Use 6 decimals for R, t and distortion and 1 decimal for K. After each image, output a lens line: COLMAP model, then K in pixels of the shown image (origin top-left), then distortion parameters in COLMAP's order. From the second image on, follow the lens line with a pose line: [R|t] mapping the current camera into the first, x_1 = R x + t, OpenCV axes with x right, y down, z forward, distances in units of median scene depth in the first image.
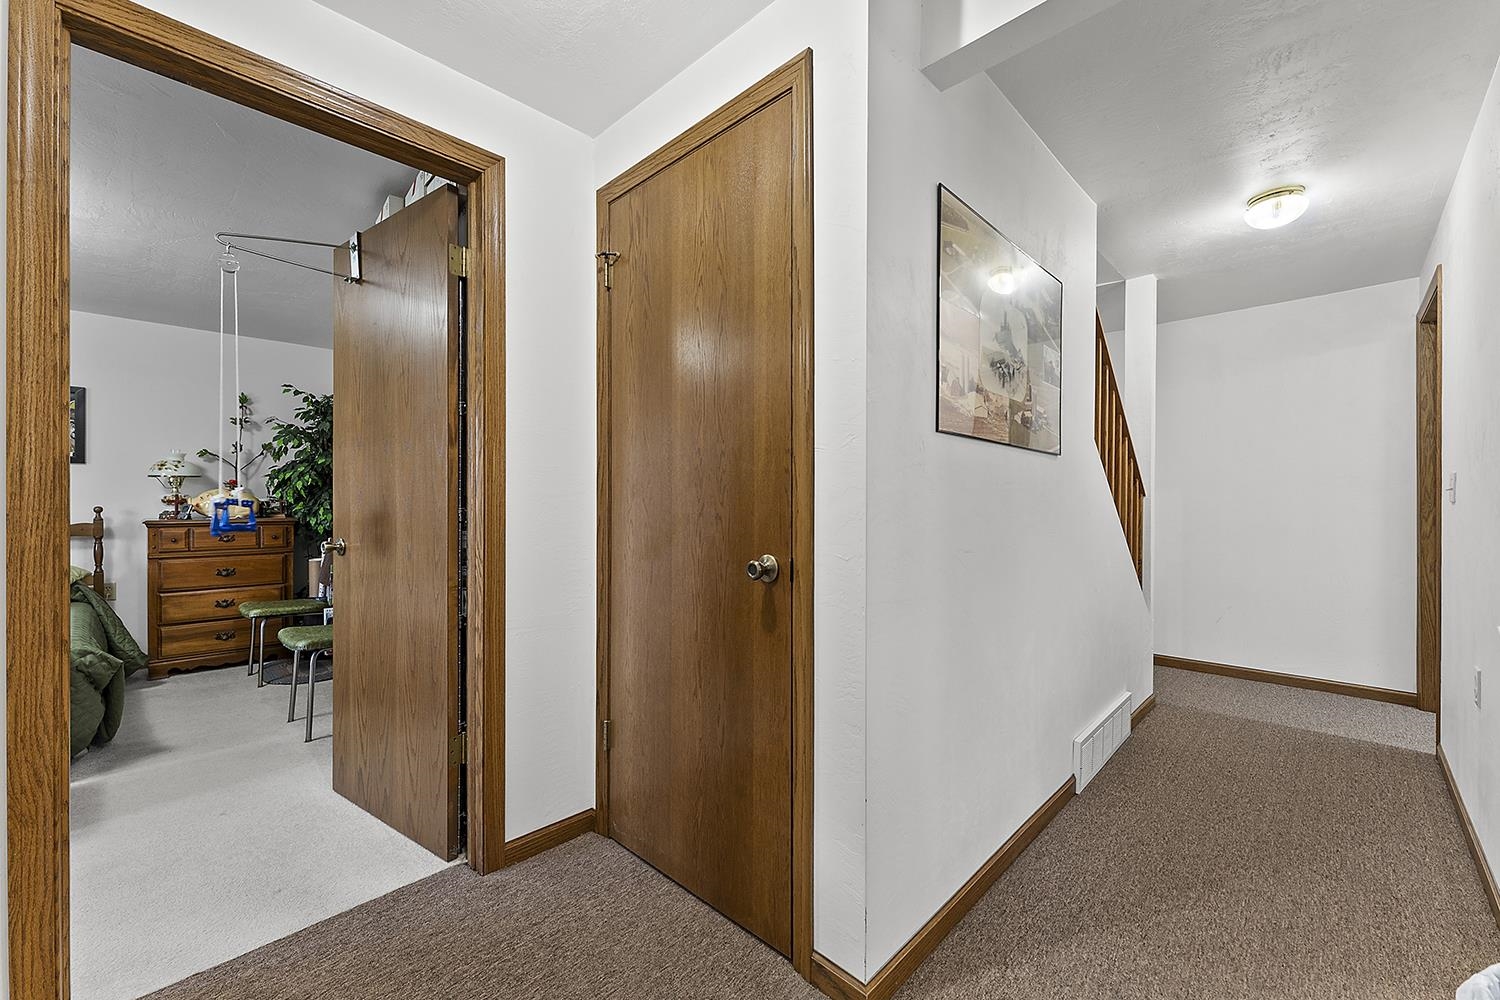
lens RADIAL K [[610.6, 0, 745.3], [0, 610.6, 502.3], [0, 0, 1]] dist [0.000021, 0.000226]
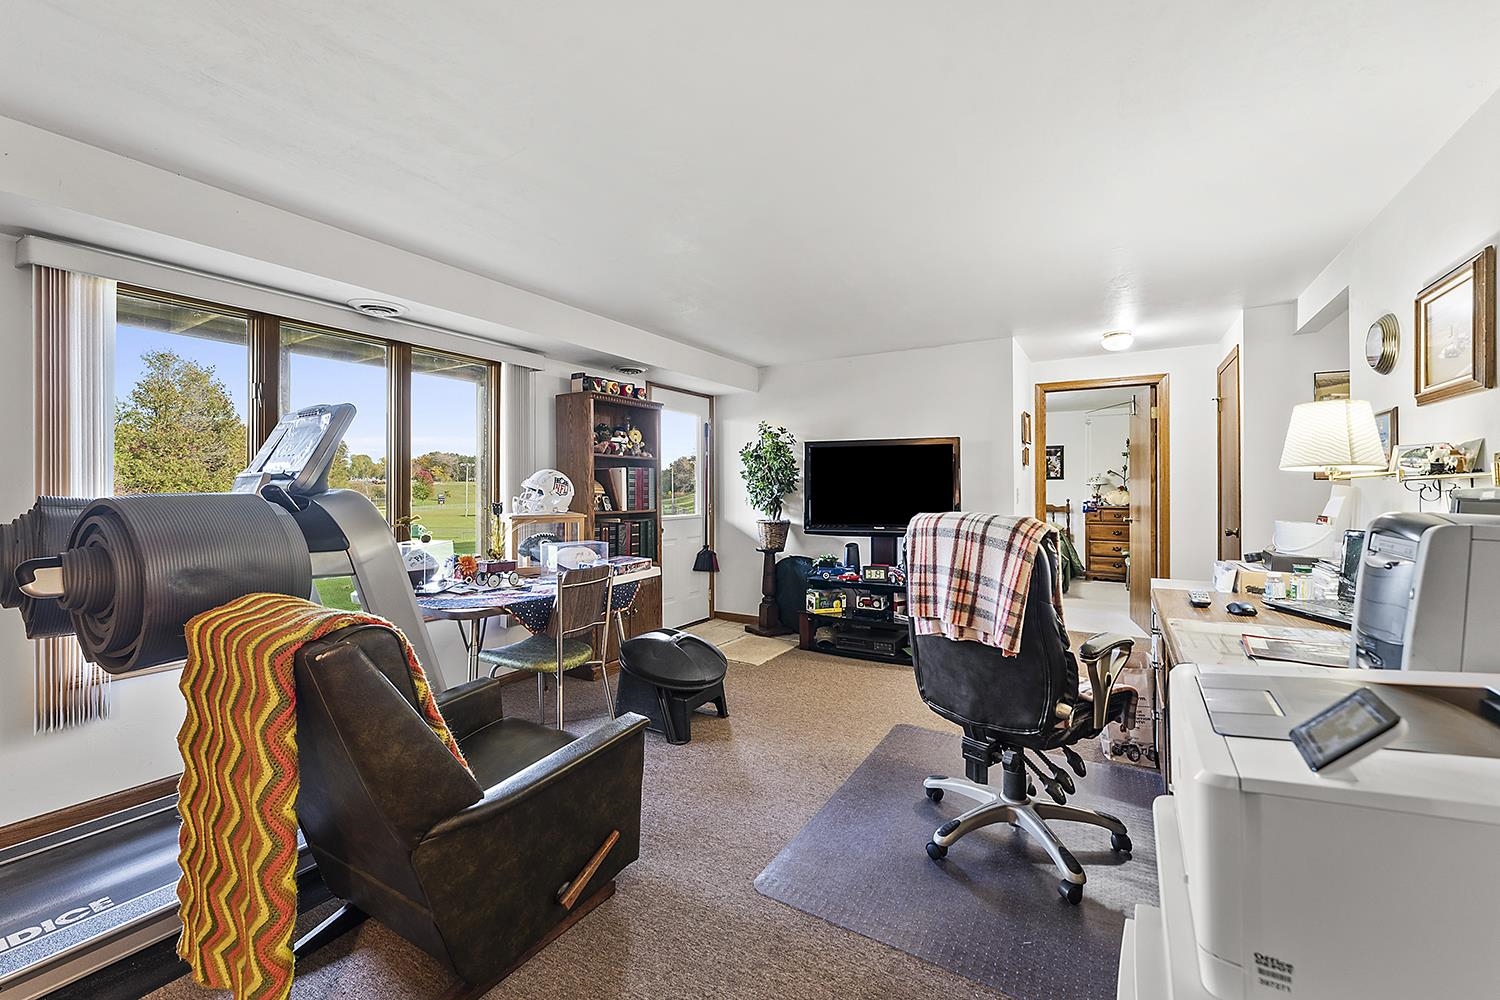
lens RADIAL K [[610.6, 0, 735.3], [0, 610.6, 485.0], [0, 0, 1]] dist [0.000021, 0.000226]
pose [[0.211334, -0.011001, -0.977352, 0.777701], [-0.000198, 0.999936, -0.011298, -0.016520], [0.977414, 0.002581, 0.211318, -0.590307]]
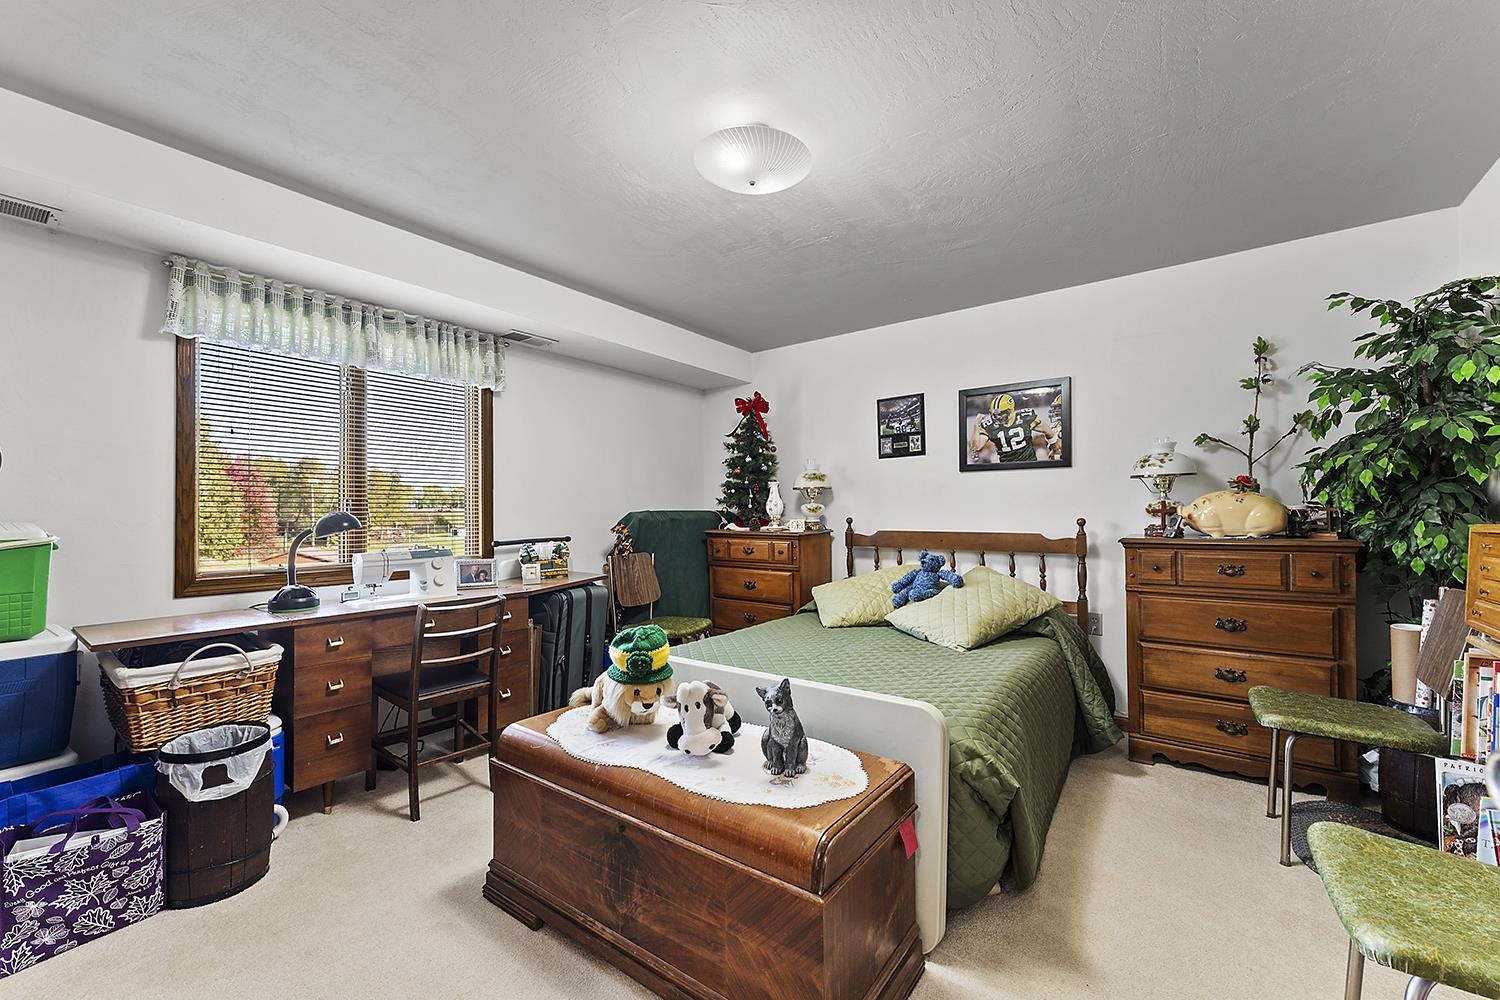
lens RADIAL K [[610.6, 0, 737.7], [0, 610.6, 509.4], [0, 0, 1]] dist [0.000021, 0.000226]
pose [[0.135487, -0.009931, -0.990729, -0.291839], [0.008121, 0.999927, -0.008913, -0.001195], [0.990746, -0.006838, 0.135558, 0.404487]]
